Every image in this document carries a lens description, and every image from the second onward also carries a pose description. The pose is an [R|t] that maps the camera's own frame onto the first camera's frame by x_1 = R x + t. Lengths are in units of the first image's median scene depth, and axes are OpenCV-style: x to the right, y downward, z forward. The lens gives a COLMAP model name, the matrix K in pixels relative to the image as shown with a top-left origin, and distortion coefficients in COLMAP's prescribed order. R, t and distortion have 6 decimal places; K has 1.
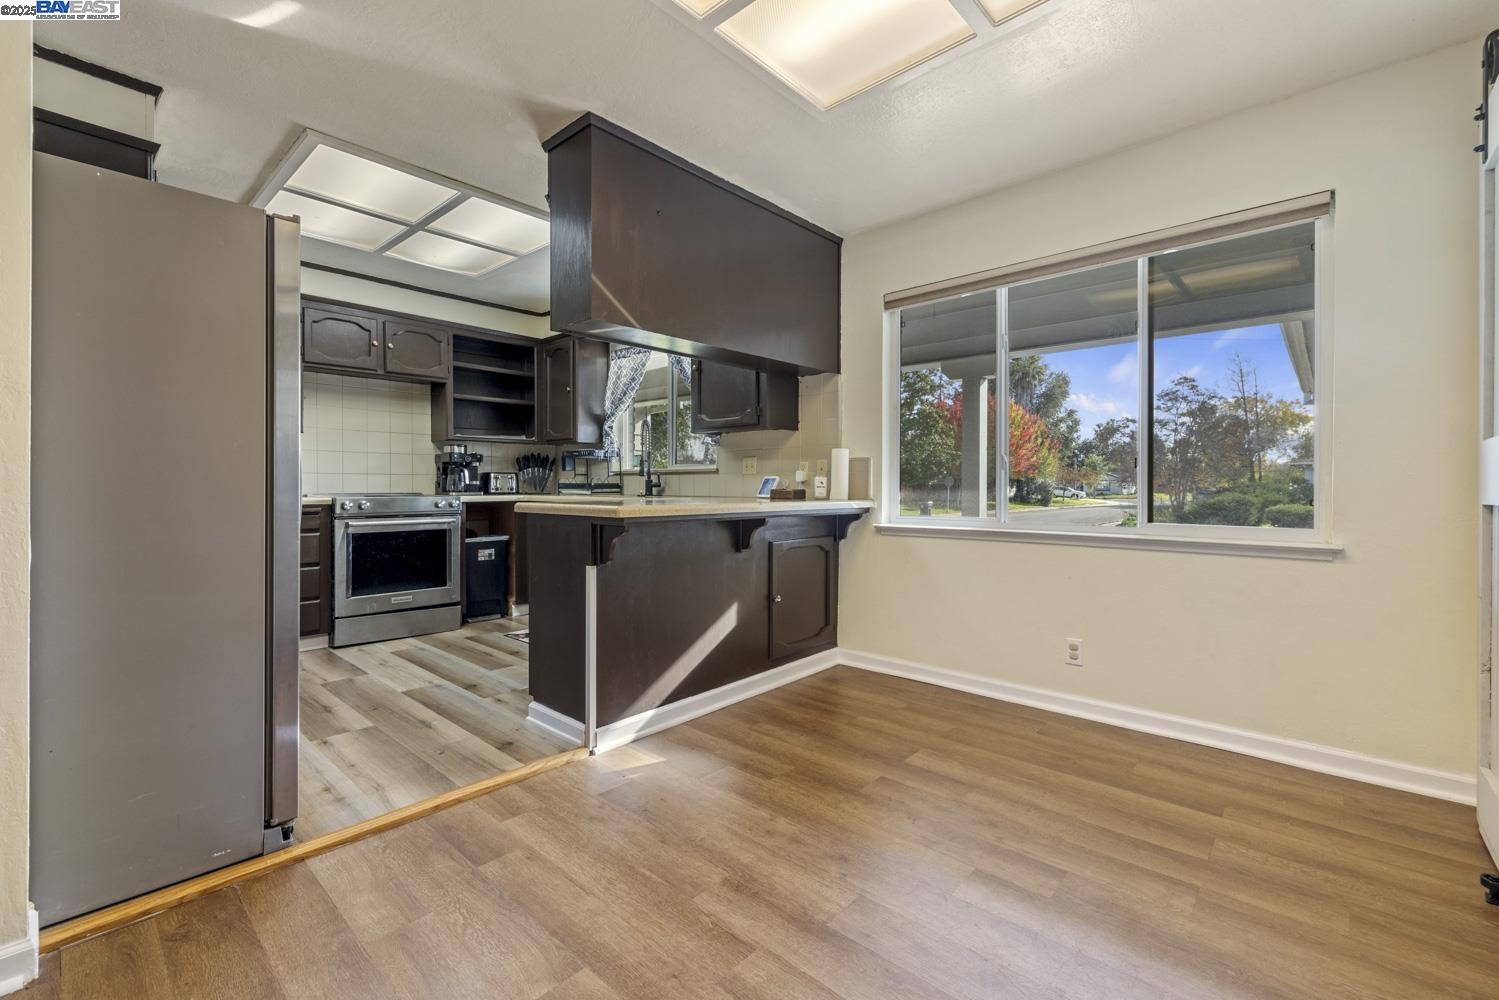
lens RADIAL K [[630.6, 0, 743.9], [0, 630.6, 492.3], [0, 0, 1]] dist [-0.001340, 0.001206]
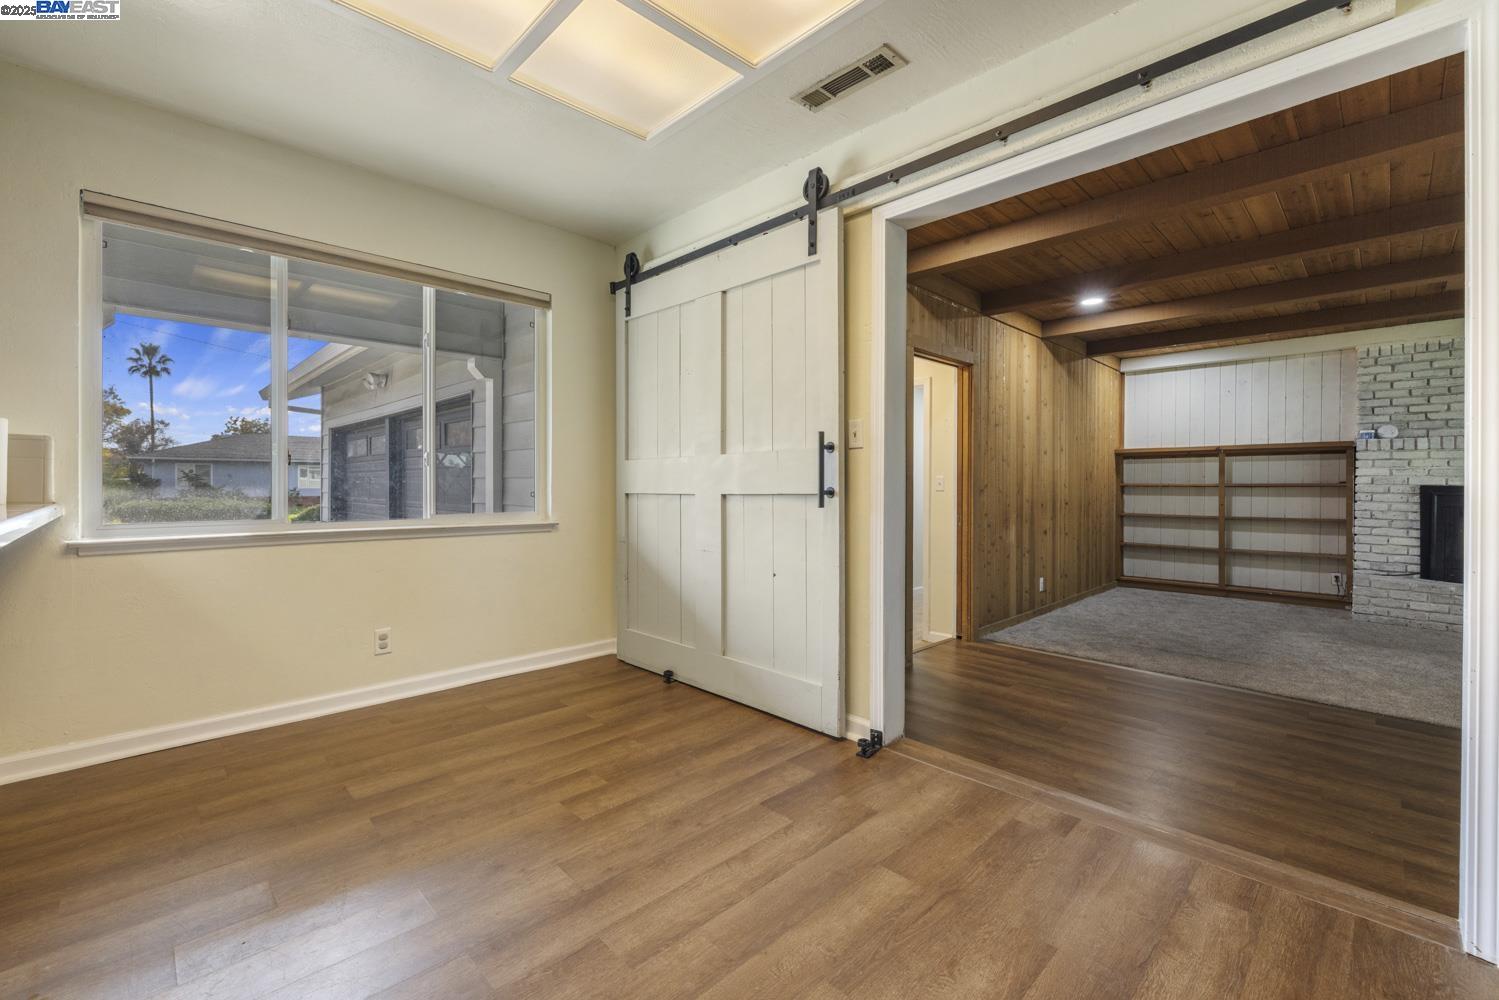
lens RADIAL K [[630.6, 0, 742.4], [0, 630.6, 486.0], [0, 0, 1]] dist [-0.001340, 0.001206]
pose [[0.061859, -0.006080, 0.998066, -0.340410], [0.003868, 0.999975, 0.005852, -0.005643], [-0.998077, 0.003499, 0.061881, 0.241114]]
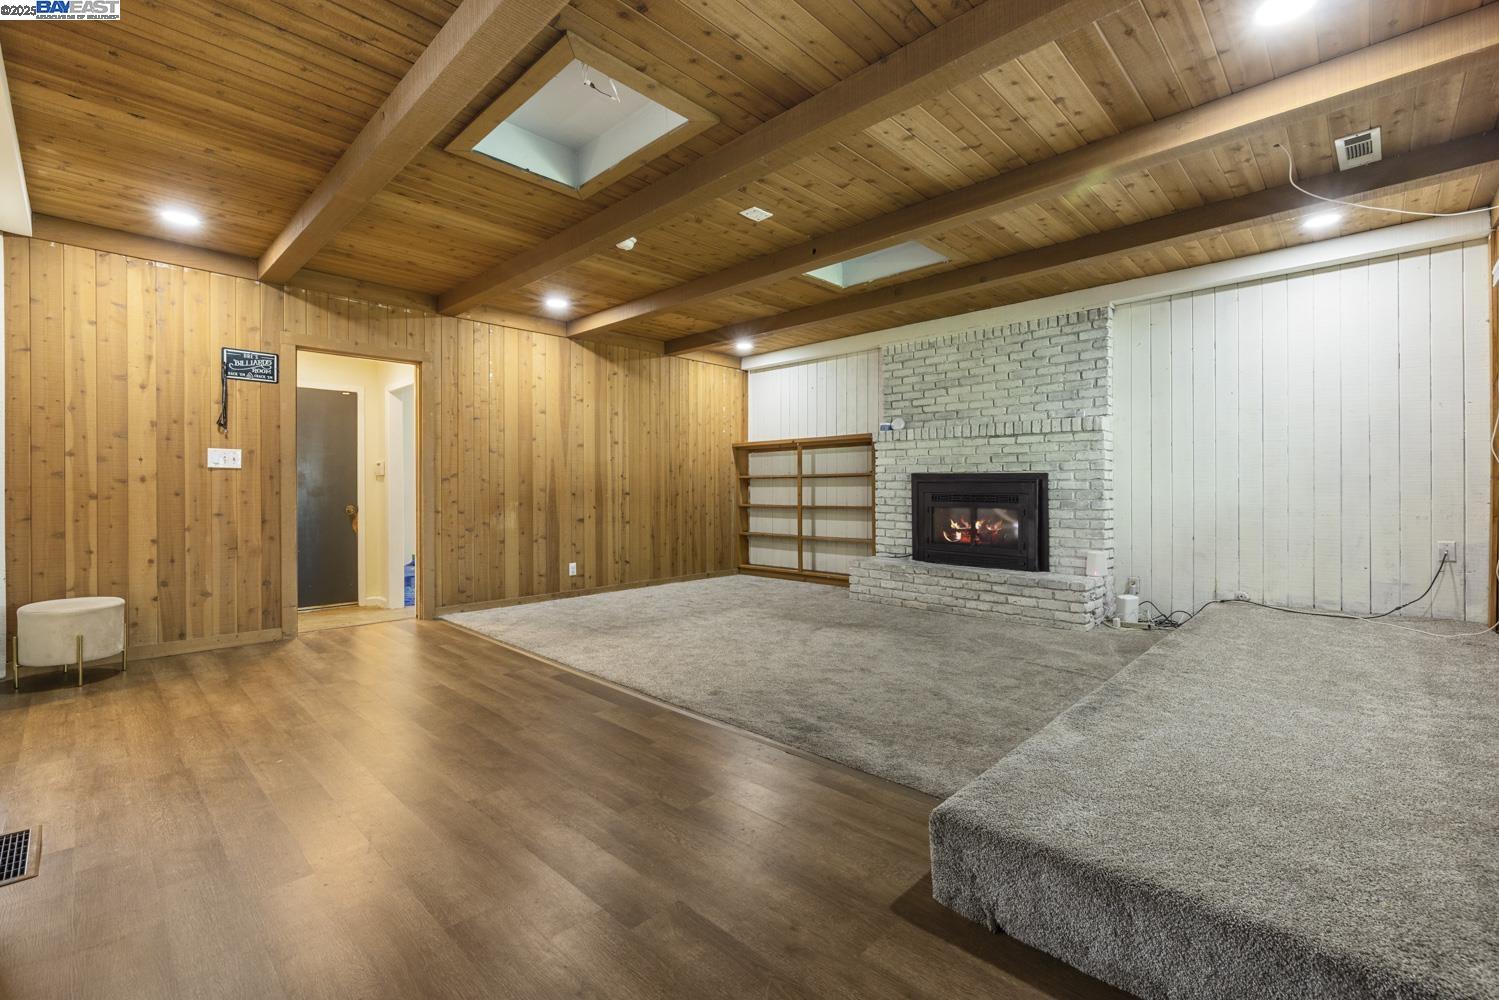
lens RADIAL K [[630.6, 0, 750.3], [0, 630.6, 492.8], [0, 0, 1]] dist [-0.001340, 0.001206]
pose [[0.021846, -0.010754, 0.999704, -0.369712], [0.010911, 0.999885, 0.010517, 0.031128], [-0.999702, 0.010678, 0.021961, -0.756276]]
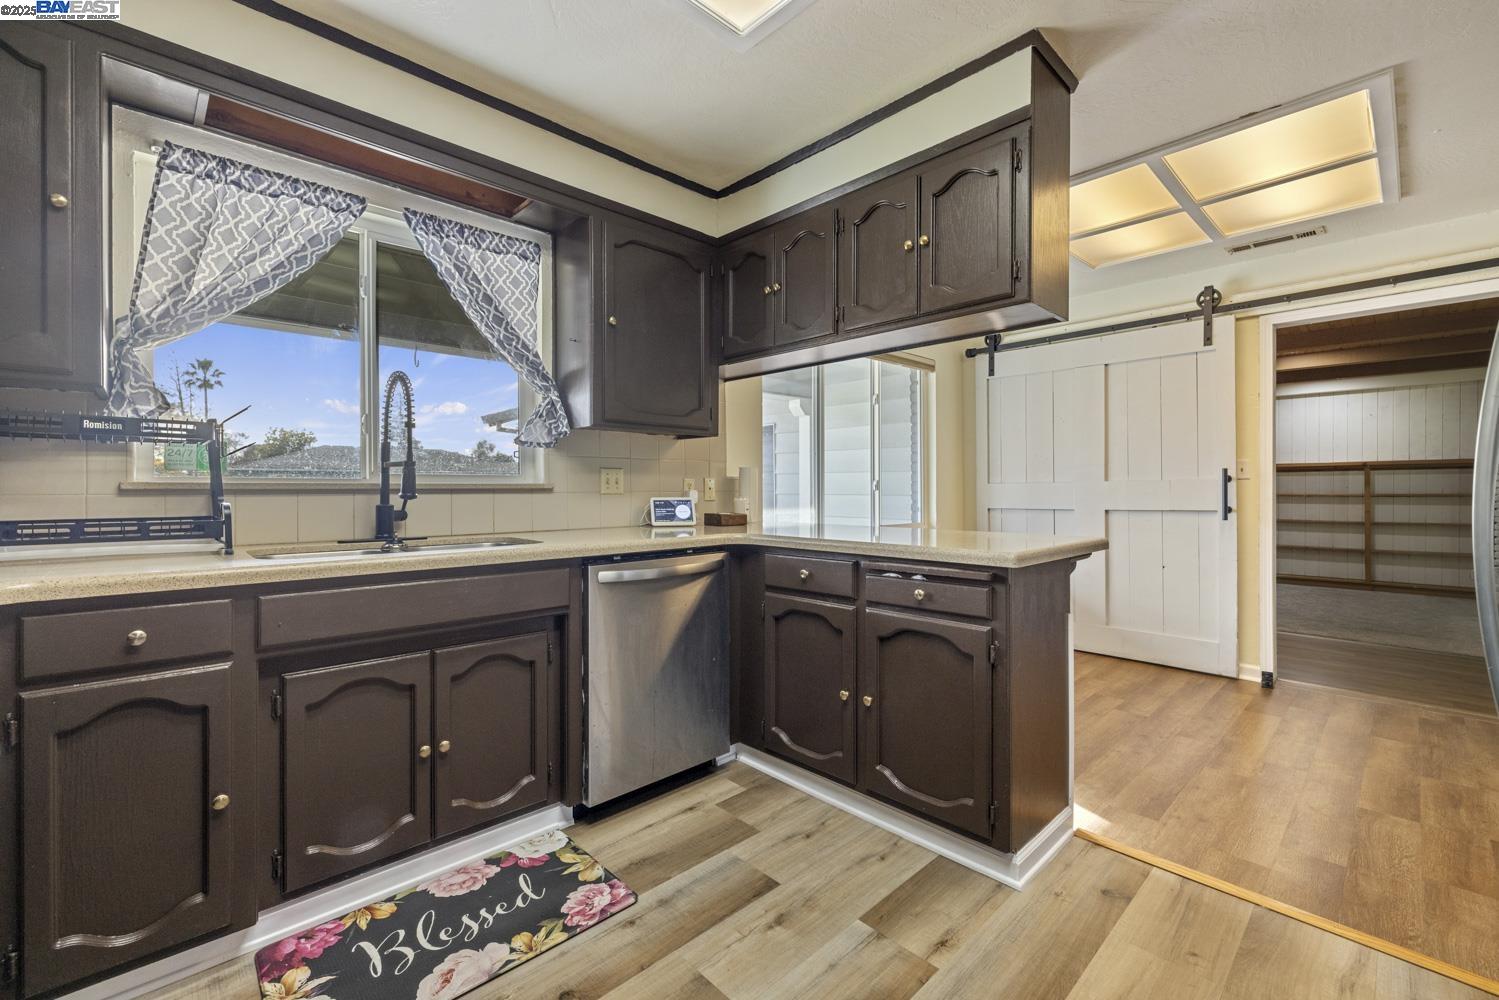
lens RADIAL K [[630.6, 0, 736.7], [0, 630.6, 489.3], [0, 0, 1]] dist [-0.001340, 0.001206]
pose [[0.080001, -0.004156, 0.996786, -0.679516], [0.009556, 0.999949, 0.003402, -0.035056], [-0.996749, 0.009253, 0.080036, 0.831750]]
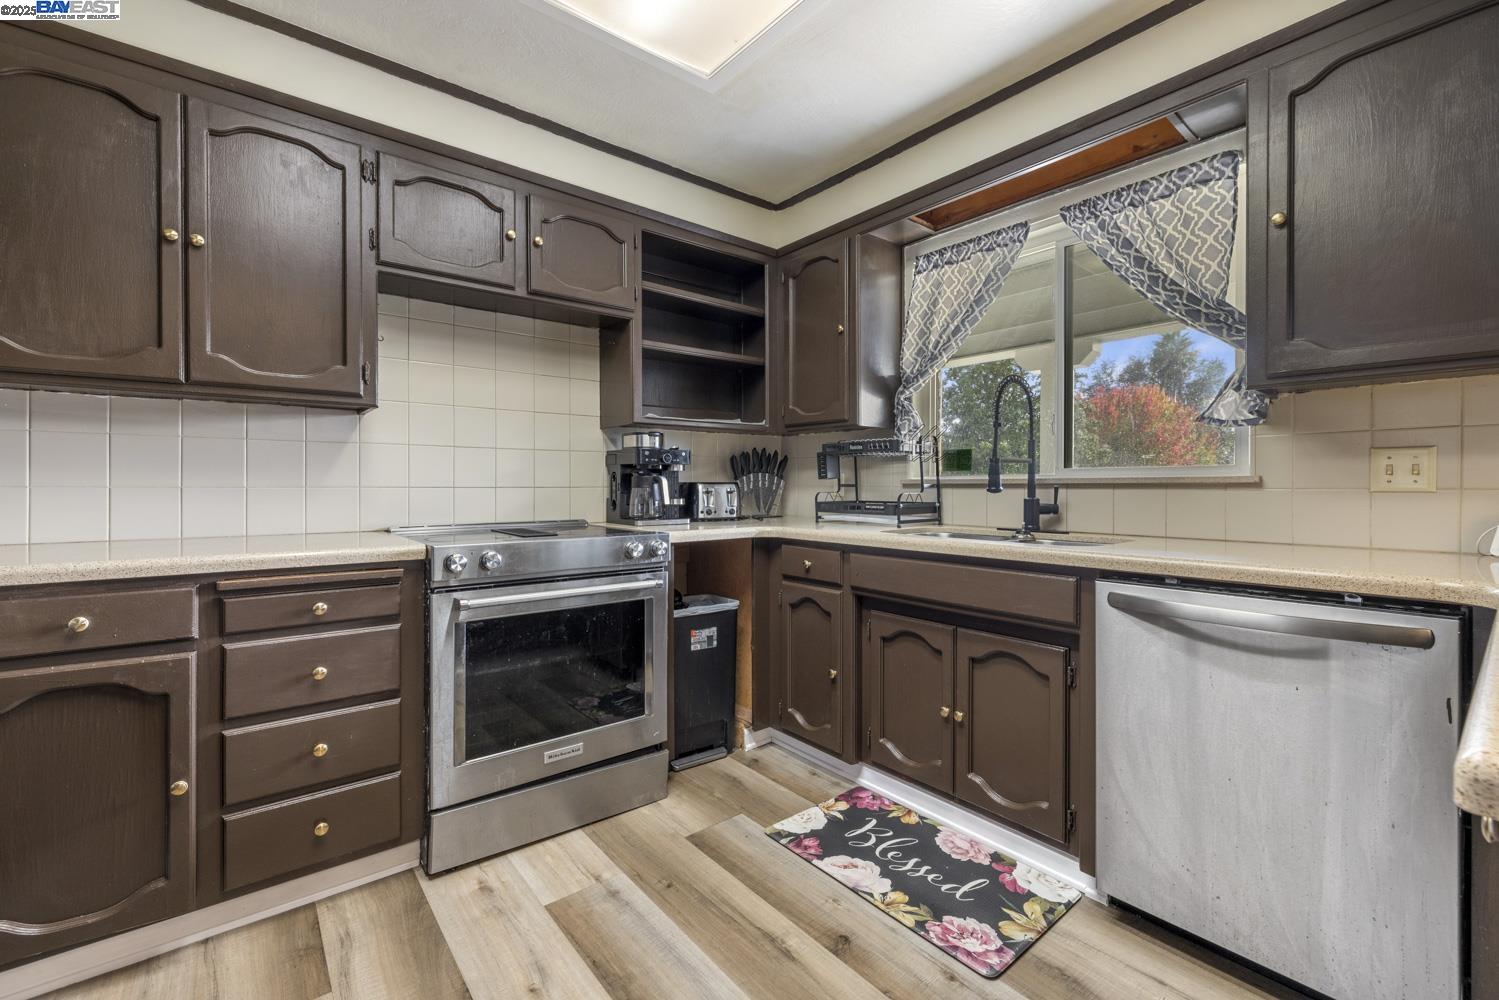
lens RADIAL K [[630.6, 0, 748.8], [0, 630.6, 487.7], [0, 0, 1]] dist [-0.001340, 0.001206]
pose [[0.988452, -0.001339, -0.151525, -0.342409], [0.000221, 0.999973, -0.007392, -0.028544], [0.151531, 0.007273, 0.988426, 0.565864]]
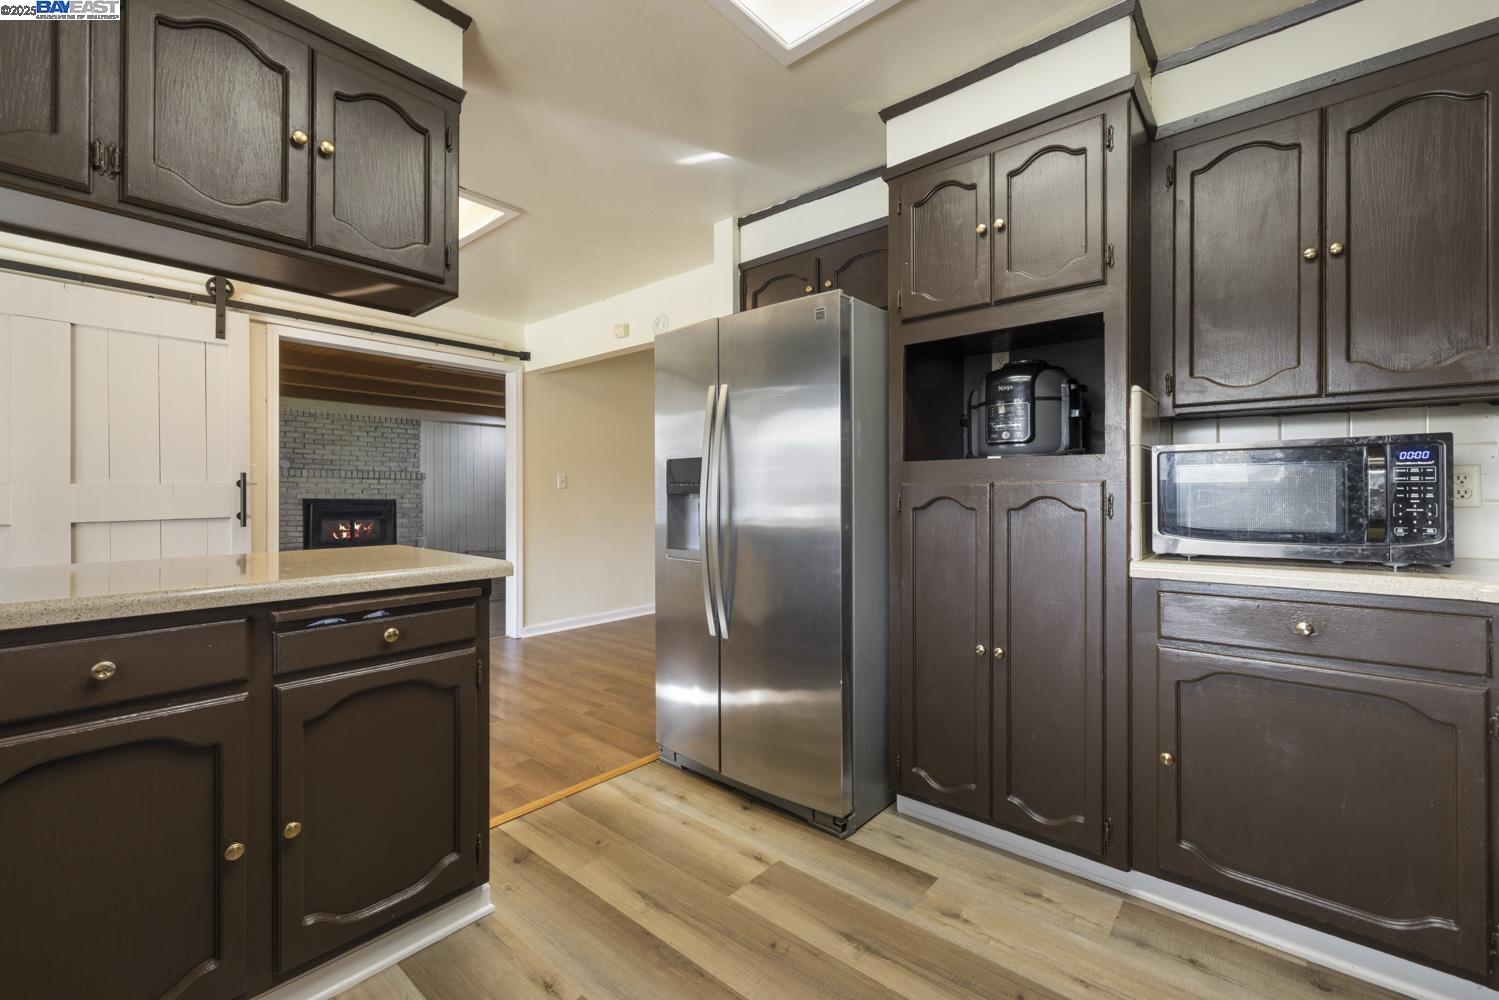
lens RADIAL K [[630.6, 0, 758.8], [0, 630.6, 493.1], [0, 0, 1]] dist [-0.001340, 0.001206]
pose [[-0.999179, -0.004467, -0.040278, -0.391372], [-0.004796, 0.999956, 0.008055, -0.037916], [0.040240, 0.008241, -0.999156, 1.099013]]
